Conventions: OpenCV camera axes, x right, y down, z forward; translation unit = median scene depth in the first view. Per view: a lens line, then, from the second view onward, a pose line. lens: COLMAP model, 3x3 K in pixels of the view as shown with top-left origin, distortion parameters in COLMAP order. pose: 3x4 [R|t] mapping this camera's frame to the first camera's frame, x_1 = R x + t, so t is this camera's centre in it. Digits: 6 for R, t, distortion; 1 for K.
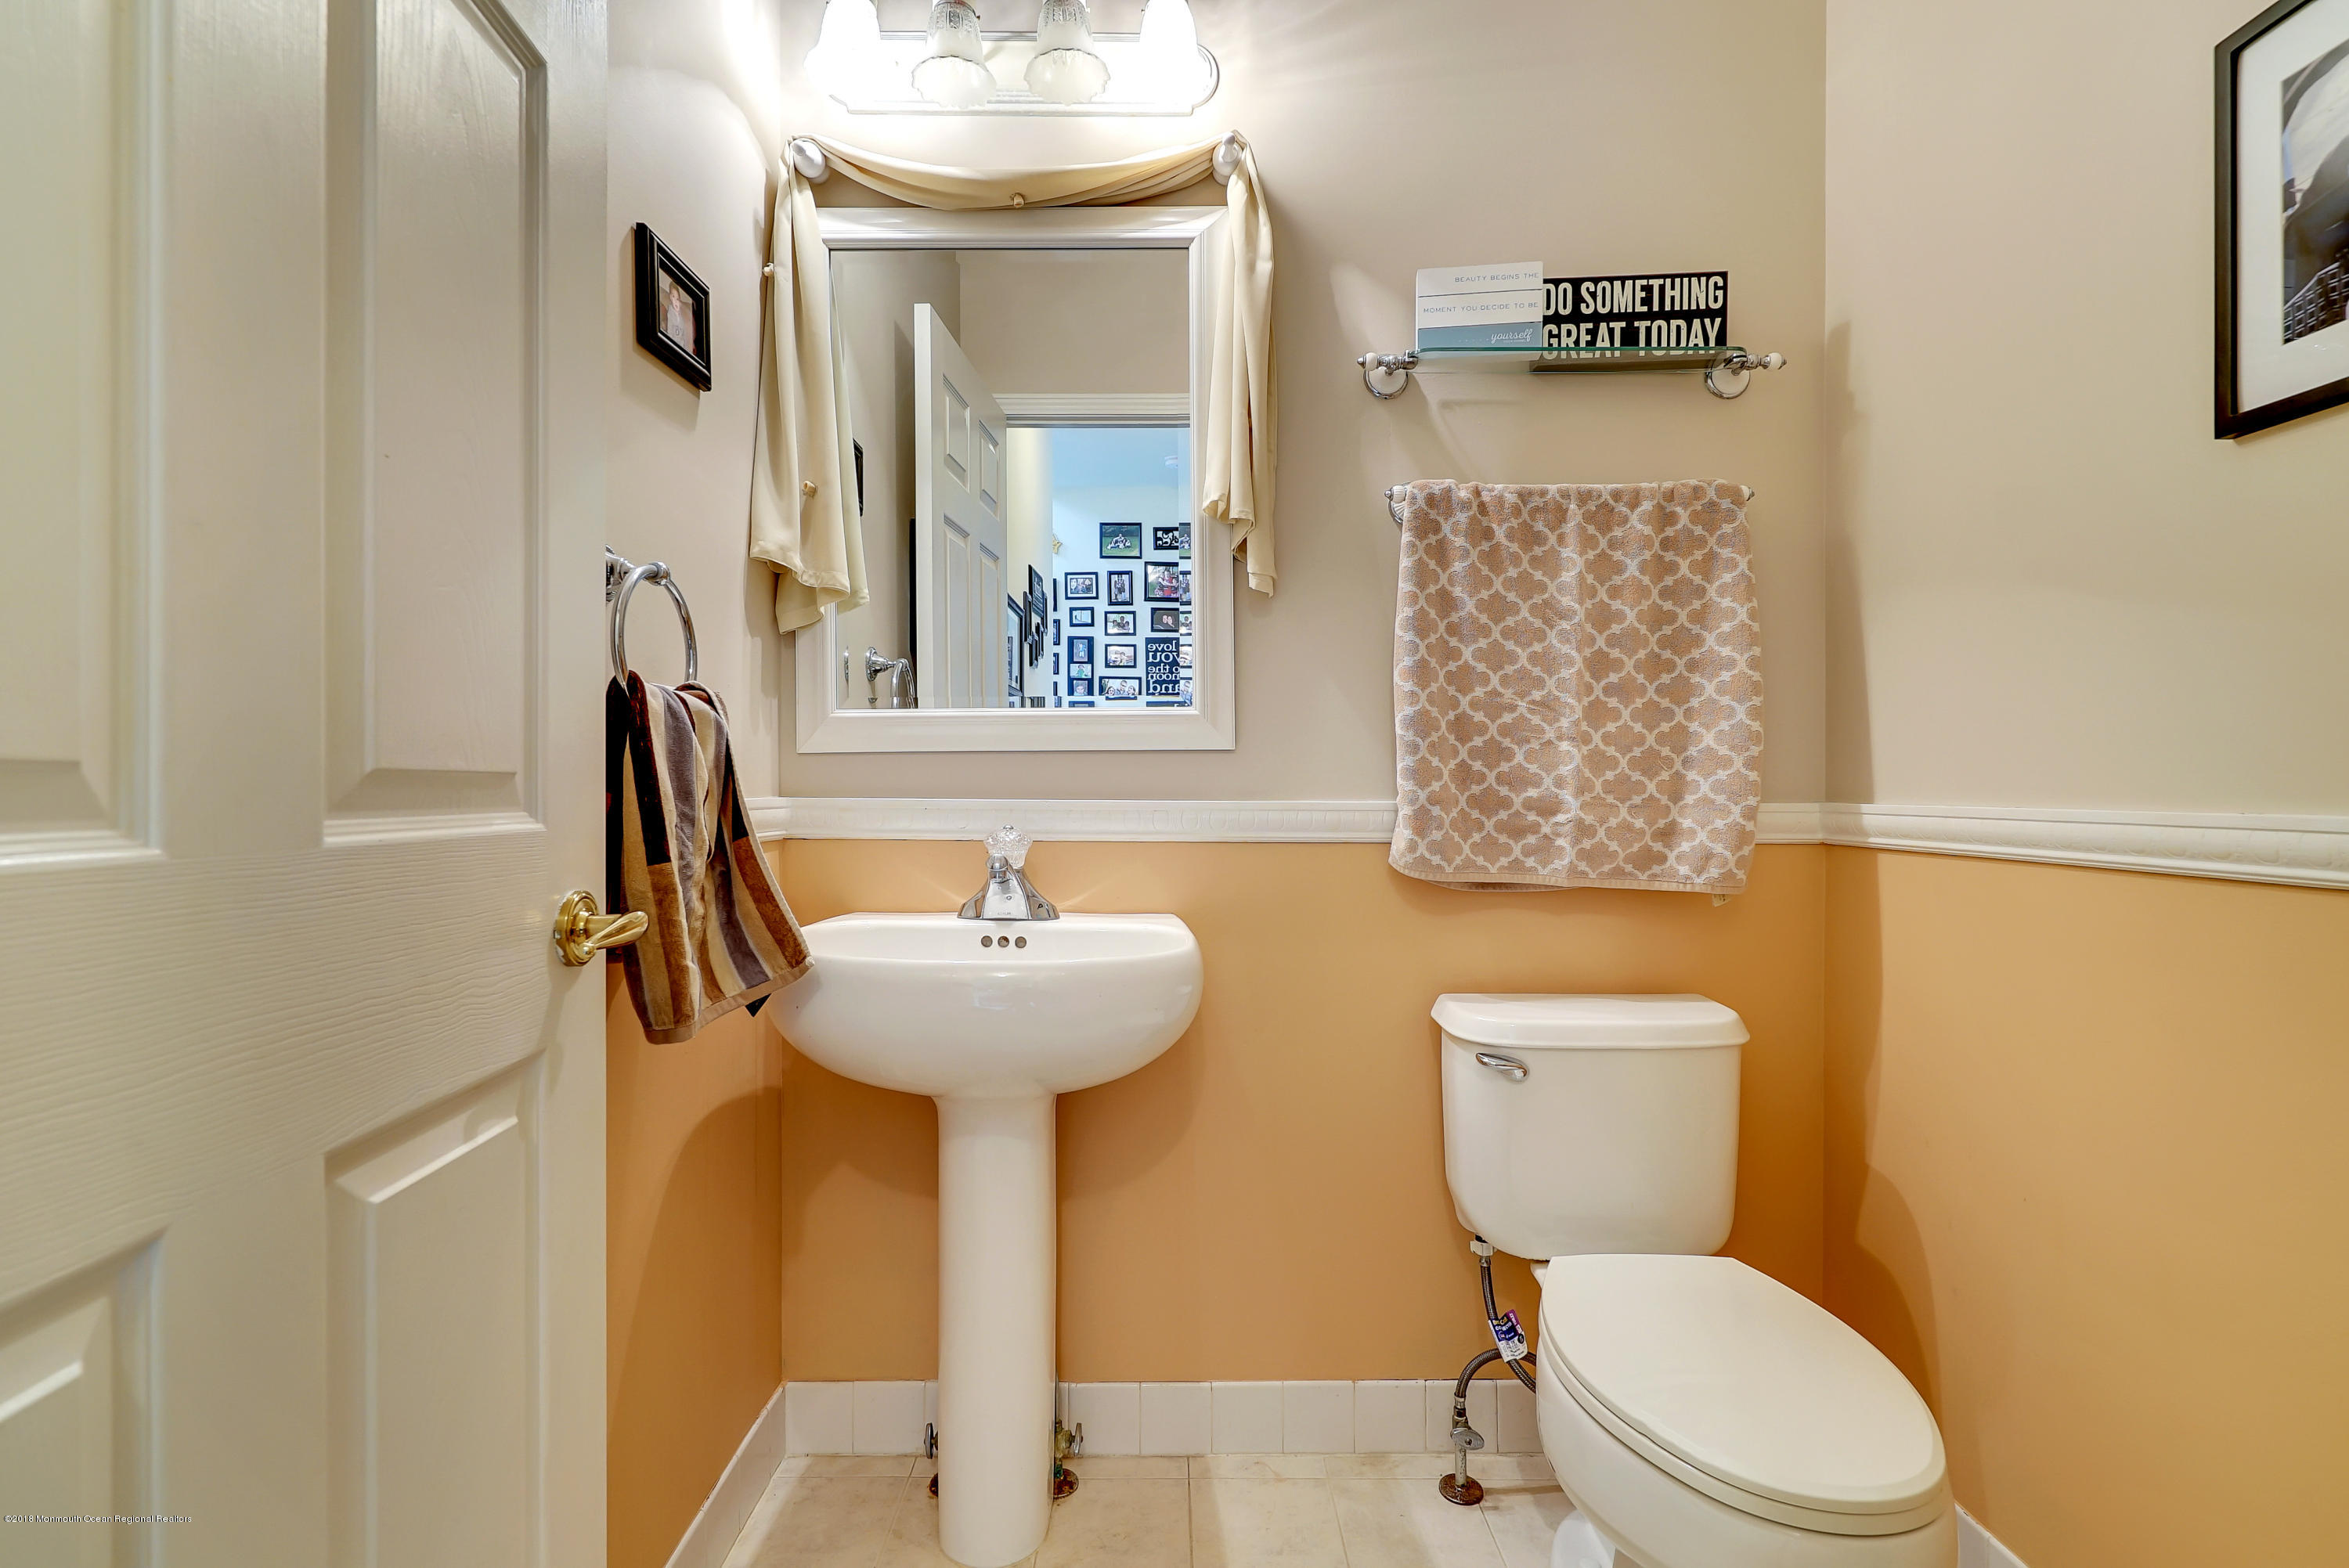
lens RADIAL K [[1106.3, 0, 1172.6], [0, 1106.3, 789.7], [0, 0, 1]] dist [0.000102, 0.000251]
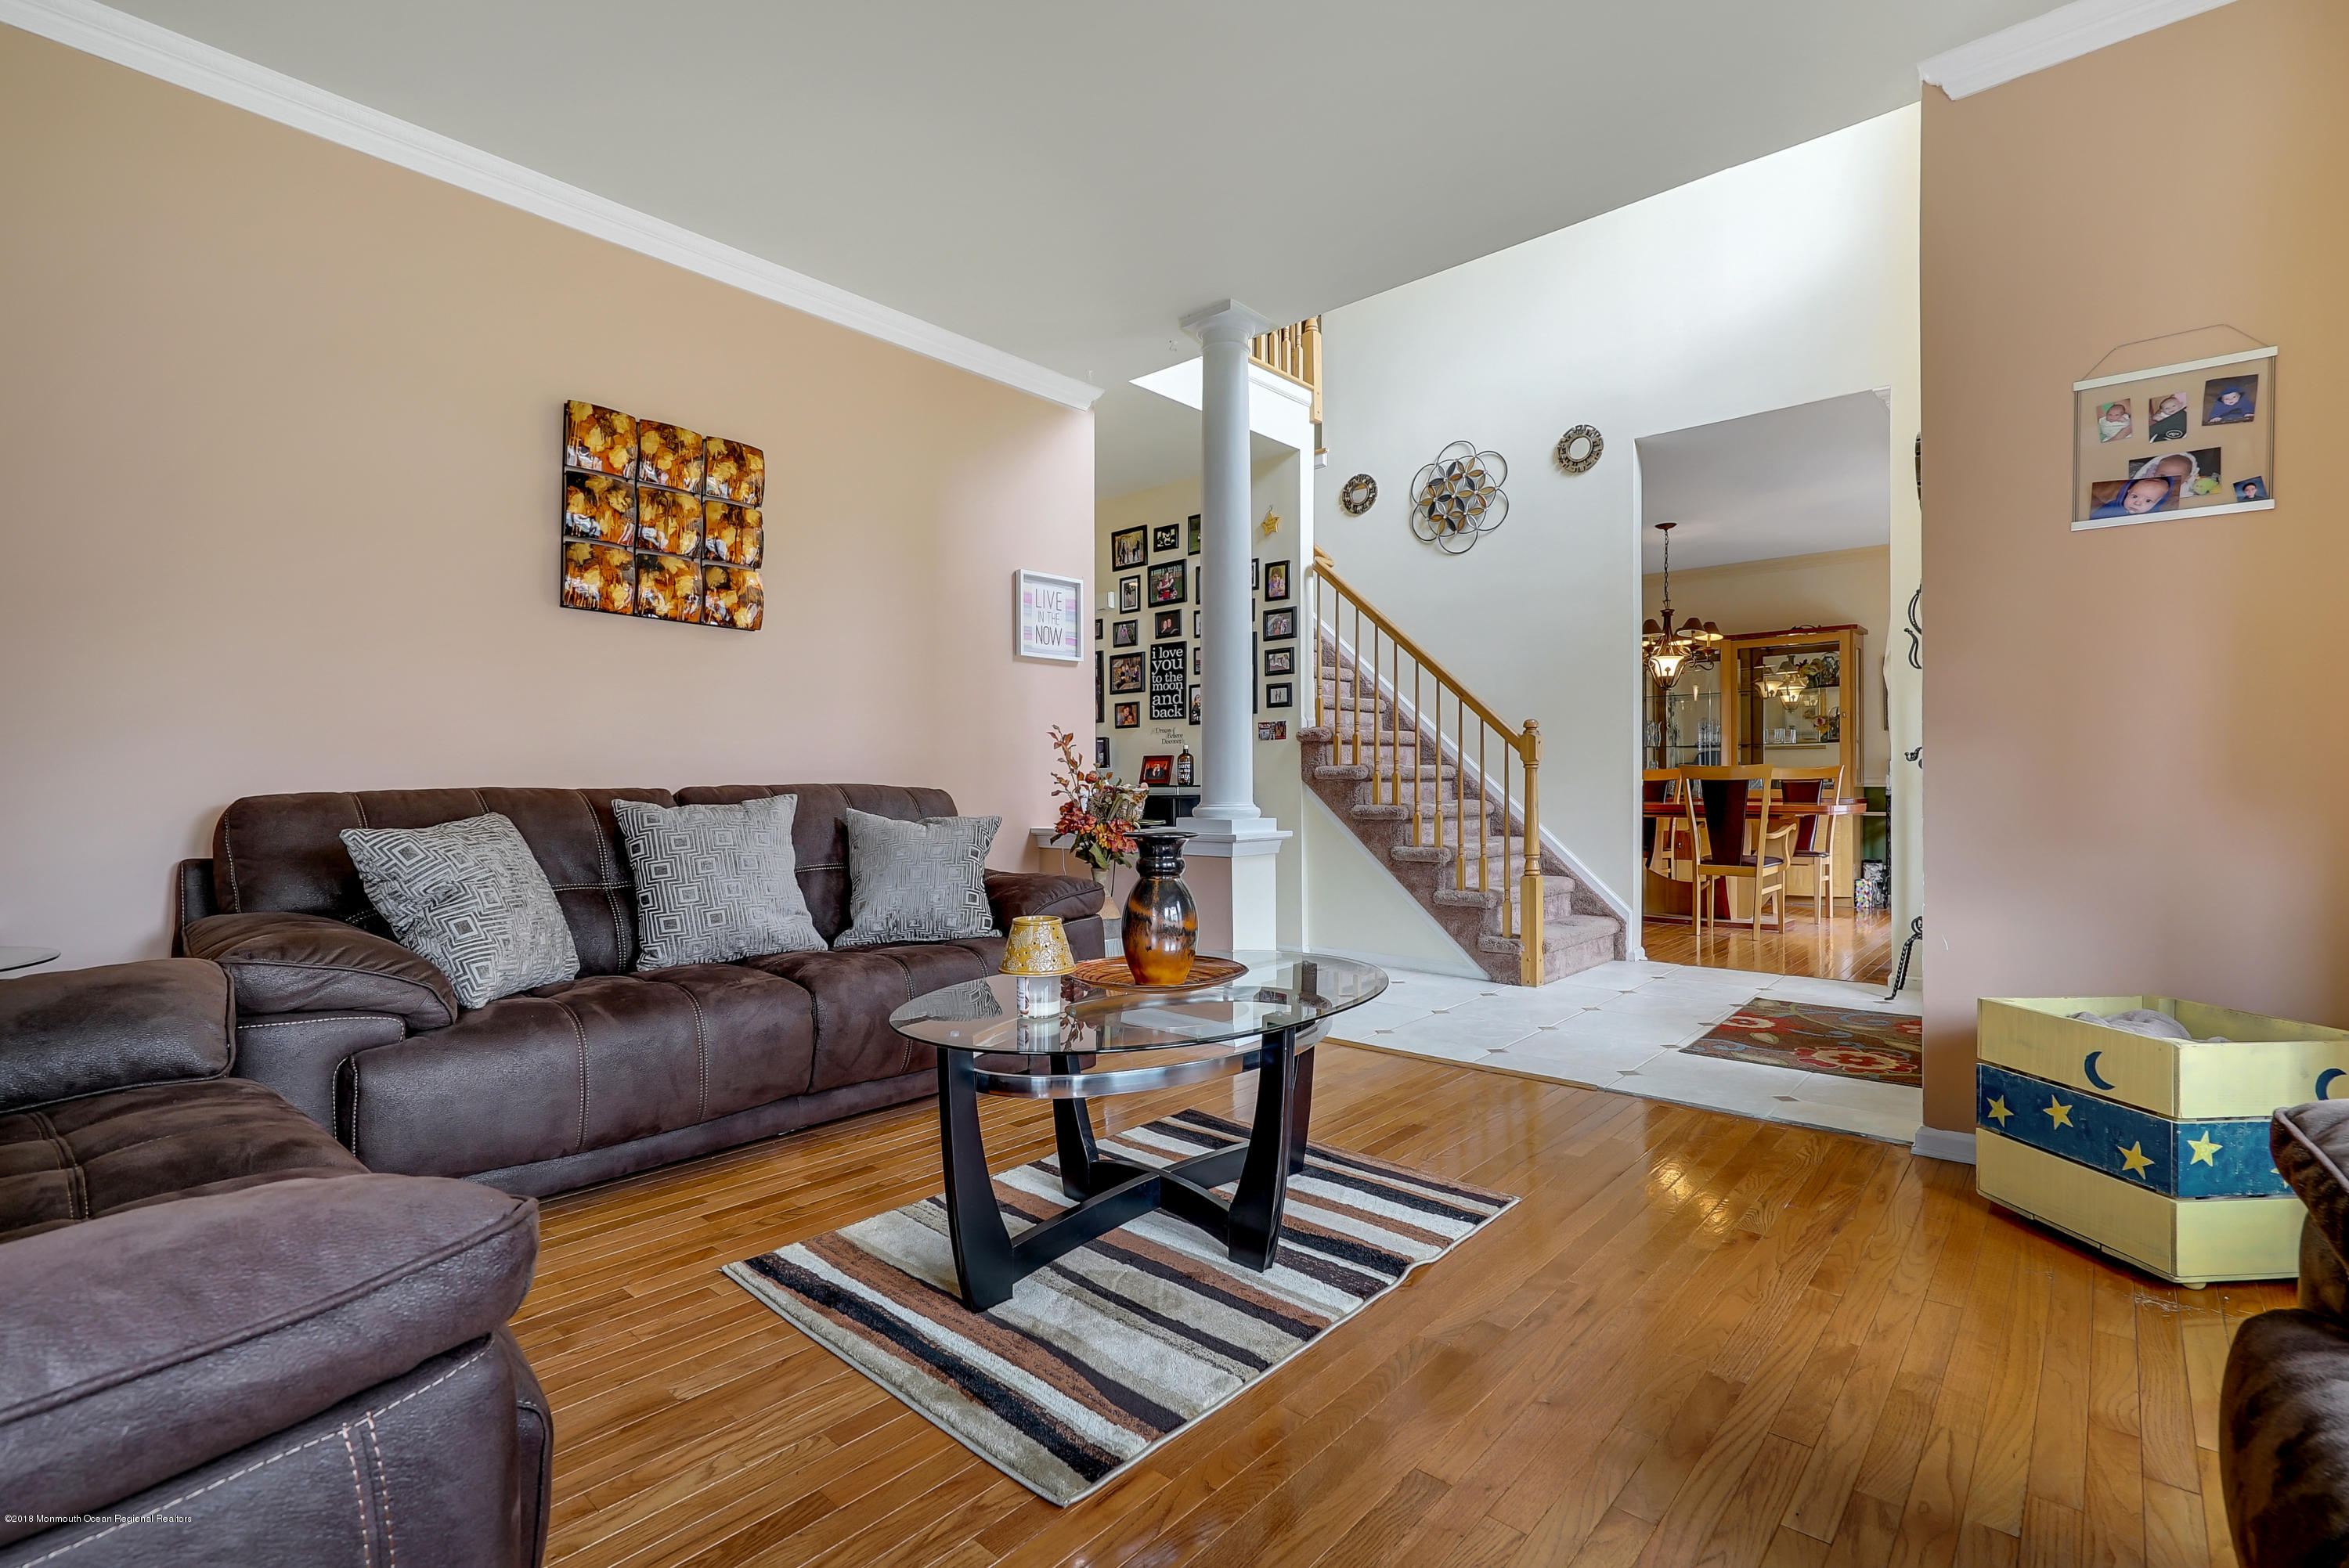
lens RADIAL K [[1106.3, 0, 1172.6], [0, 1106.3, 789.7], [0, 0, 1]] dist [0.000102, 0.000251]
pose [[0.757934, 0.000544, -0.652331, 0.613204], [-0.006811, 0.999952, -0.007080, -0.006230], [0.652296, 0.009810, 0.757901, 0.291776]]
